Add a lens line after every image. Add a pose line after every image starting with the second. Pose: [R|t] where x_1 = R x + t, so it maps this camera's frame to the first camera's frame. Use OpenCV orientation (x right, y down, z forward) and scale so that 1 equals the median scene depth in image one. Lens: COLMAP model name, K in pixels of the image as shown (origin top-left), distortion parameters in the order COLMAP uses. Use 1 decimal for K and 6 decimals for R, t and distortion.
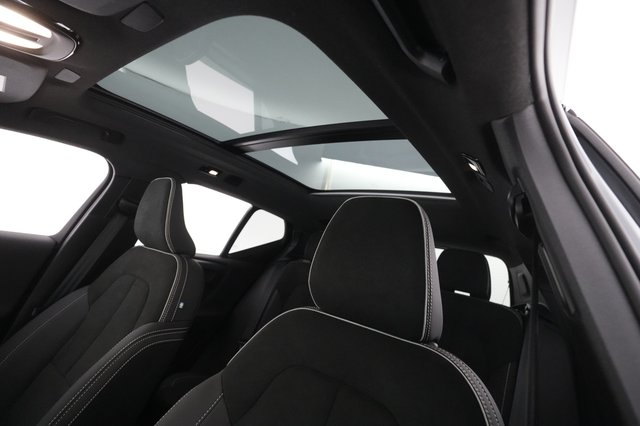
lens RADIAL K [[302.8, 0, 320.0], [0, 302.8, 213.0], [0, 0, 1]] dist [-0.001629, -0.000138]
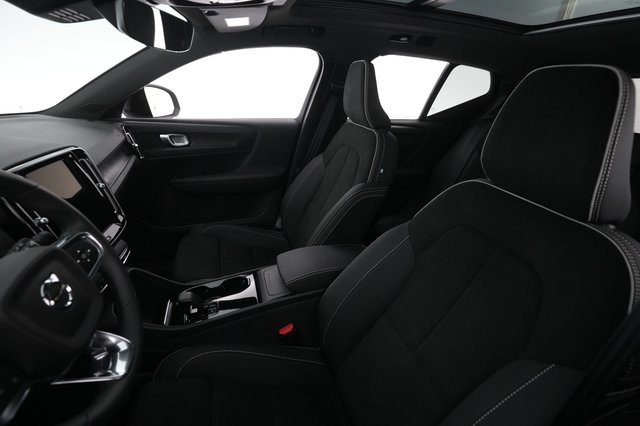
lens RADIAL K [[302.8, 0, 320.0], [0, 302.8, 213.0], [0, 0, 1]] dist [-0.001629, -0.000138]
pose [[0.791674, 0.110498, -0.600868, 0.108871], [0.179576, 0.897976, 0.401736, -0.083350], [0.583956, -0.425946, 0.691062, -0.105686]]
